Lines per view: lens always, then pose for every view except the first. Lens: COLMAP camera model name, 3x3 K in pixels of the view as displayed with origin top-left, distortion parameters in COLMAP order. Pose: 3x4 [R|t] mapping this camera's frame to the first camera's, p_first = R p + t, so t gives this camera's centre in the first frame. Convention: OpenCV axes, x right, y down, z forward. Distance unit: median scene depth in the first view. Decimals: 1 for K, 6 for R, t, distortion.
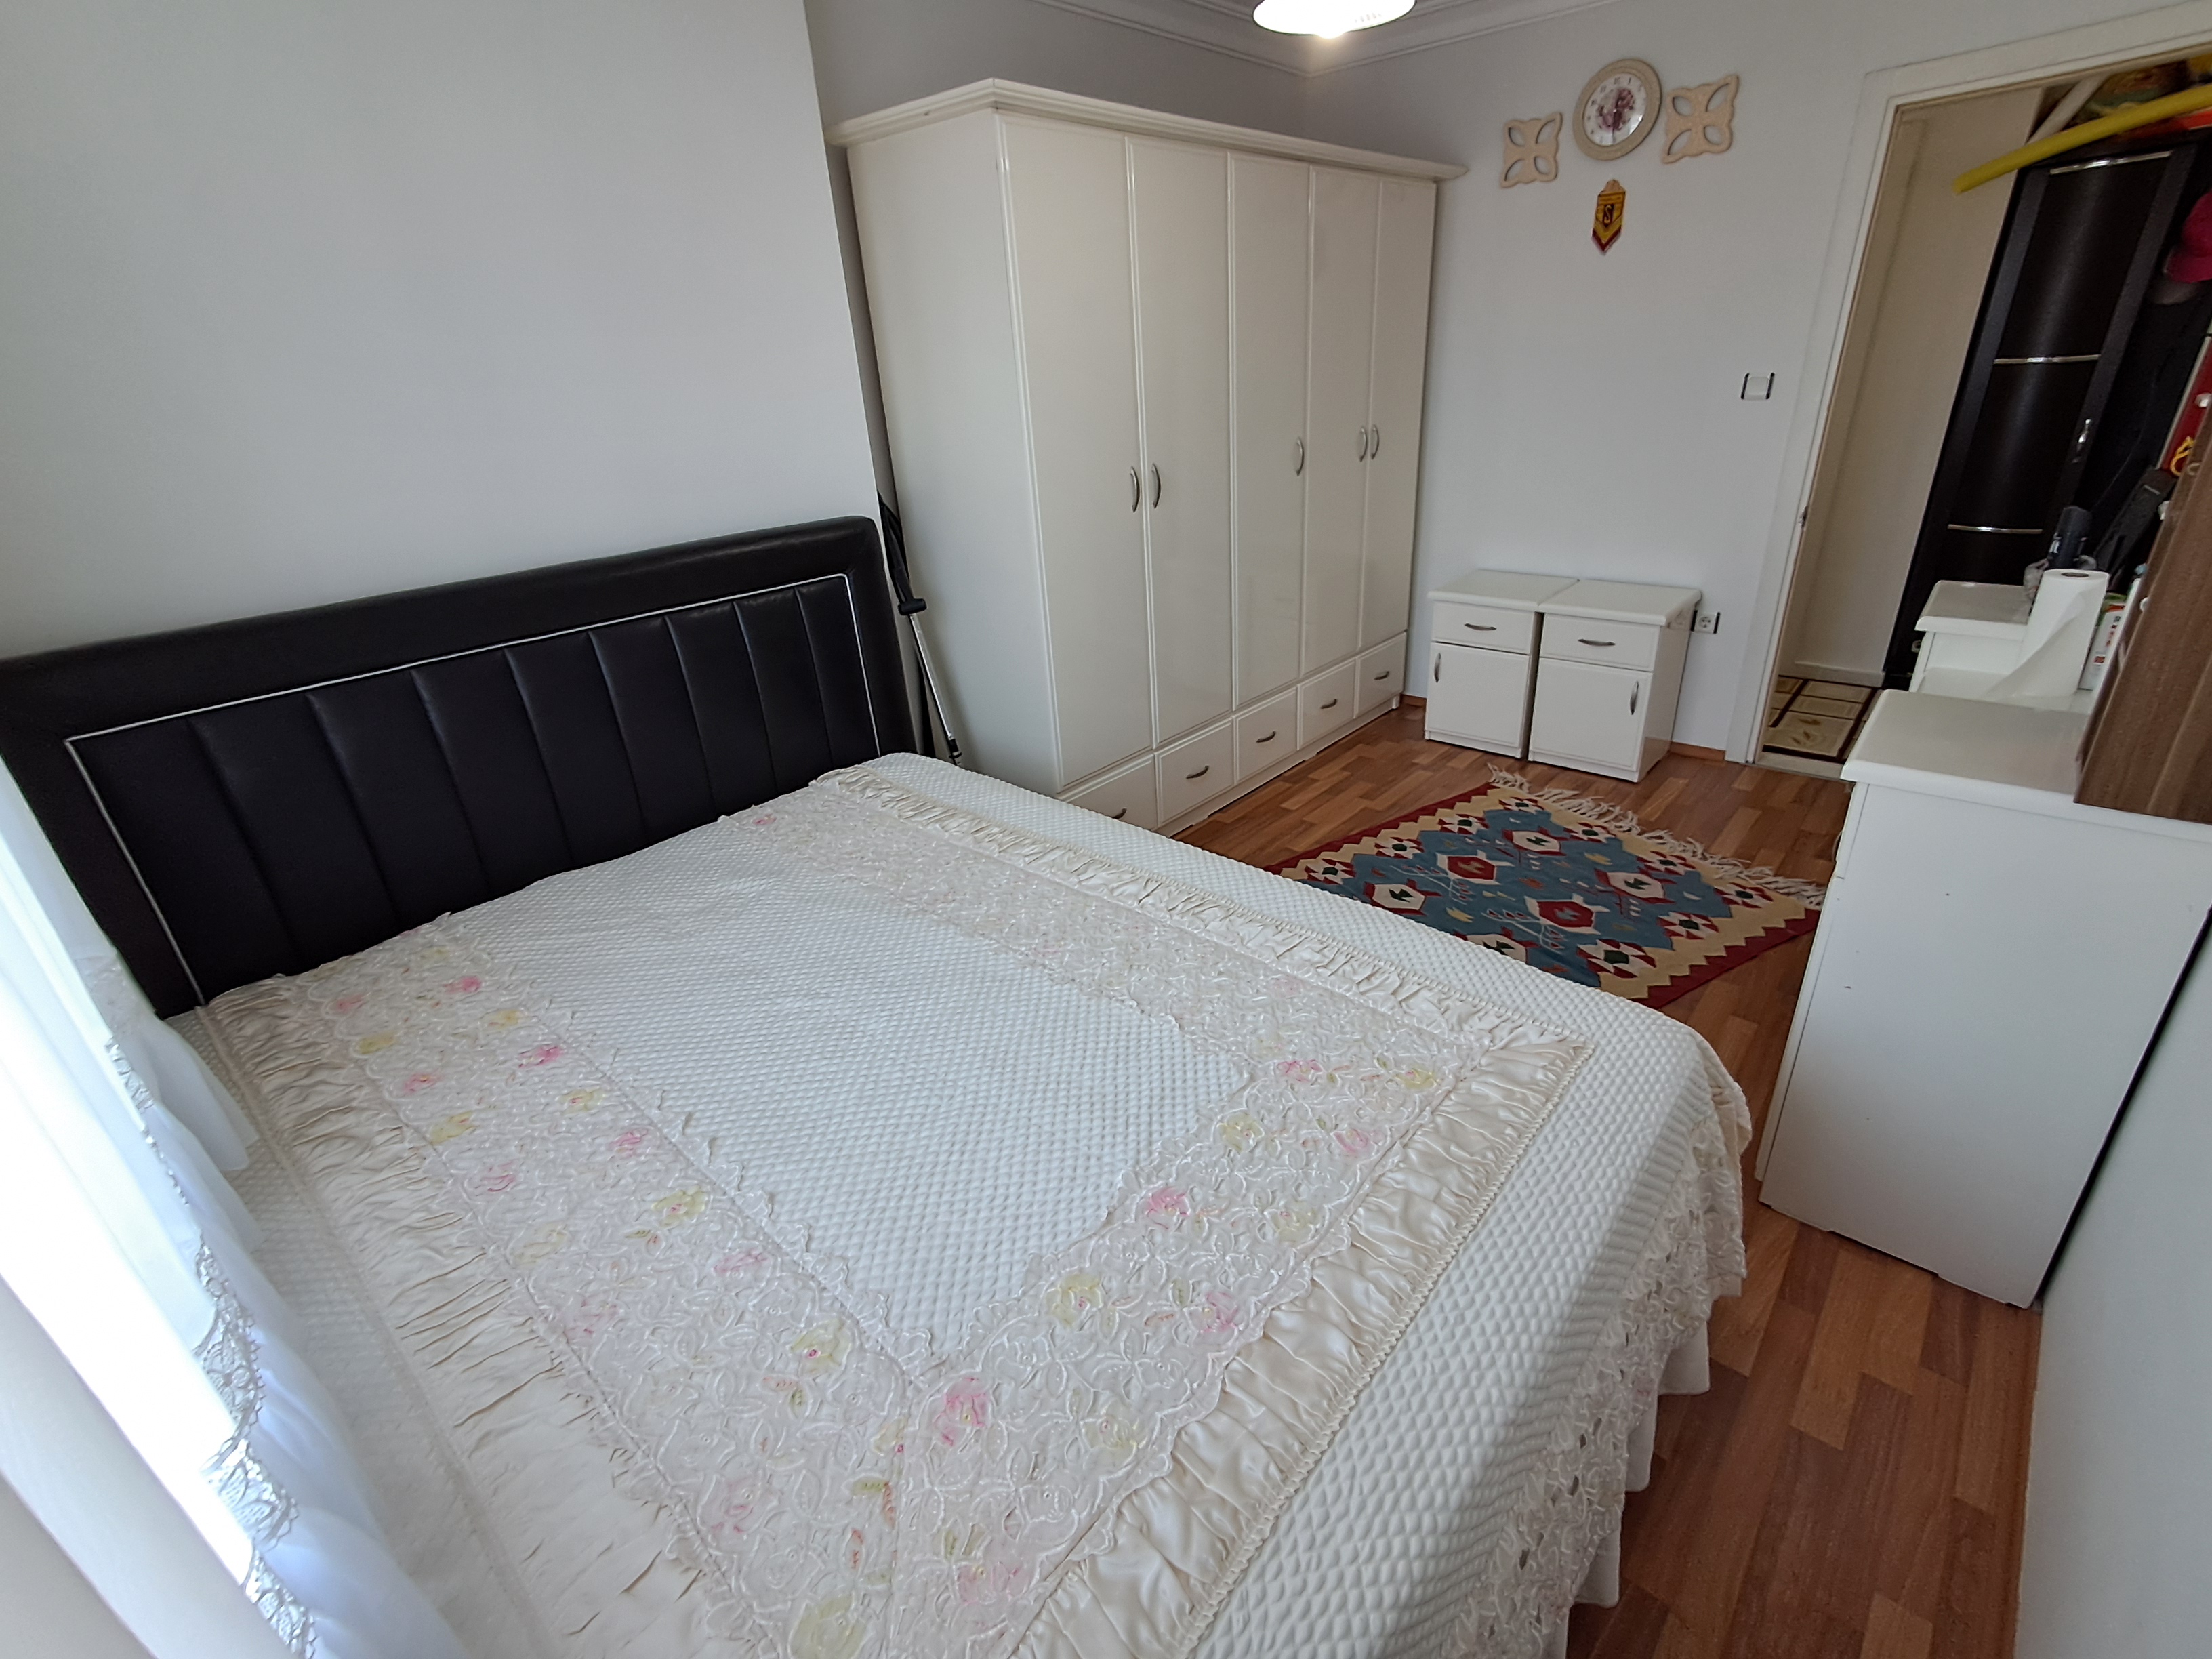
lens RADIAL K [[987.8, 0, 1115.5], [0, 987.8, 813.3], [0, 0, 1]] dist [0.005560, -0.005940]
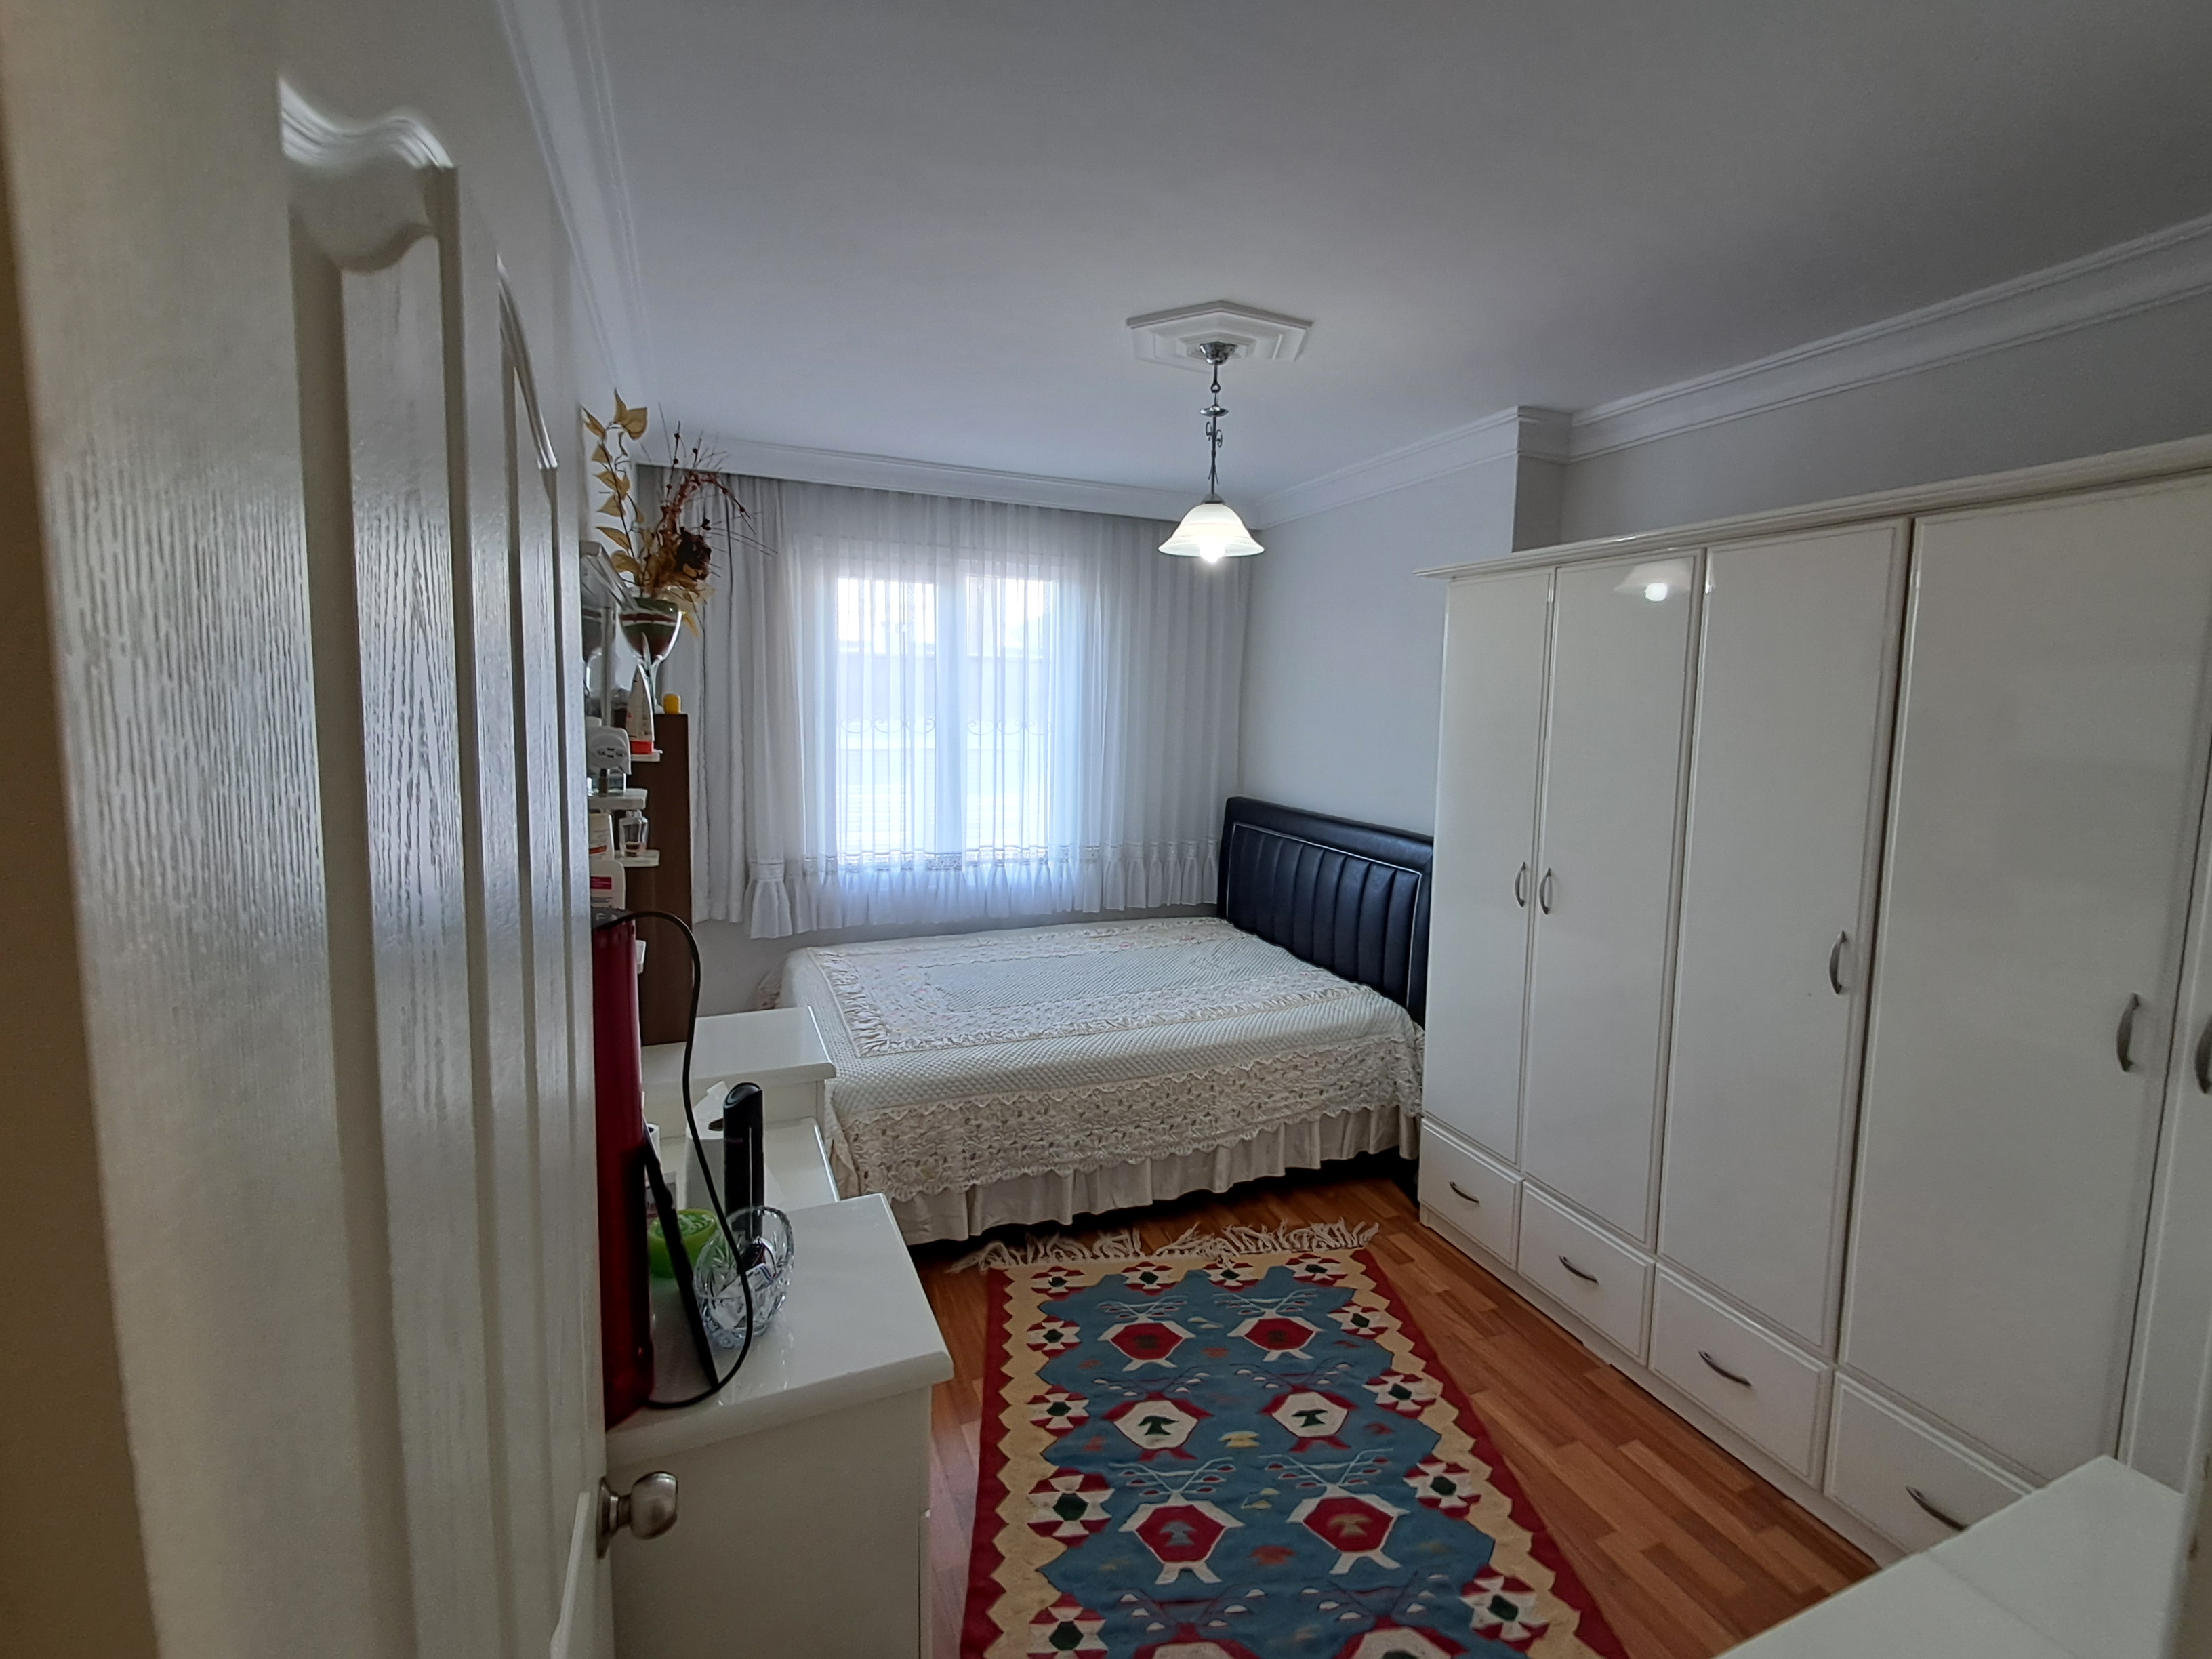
lens RADIAL K [[987.8, 0, 1150.3], [0, 987.8, 796.3], [0, 0, 1]] dist [0.005560, -0.005940]
pose [[-0.412568, 0.136525, -0.900638, 0.917426], [-0.378996, 0.873342, 0.306000, -0.501669], [0.828341, 0.467584, -0.308570, 0.856593]]
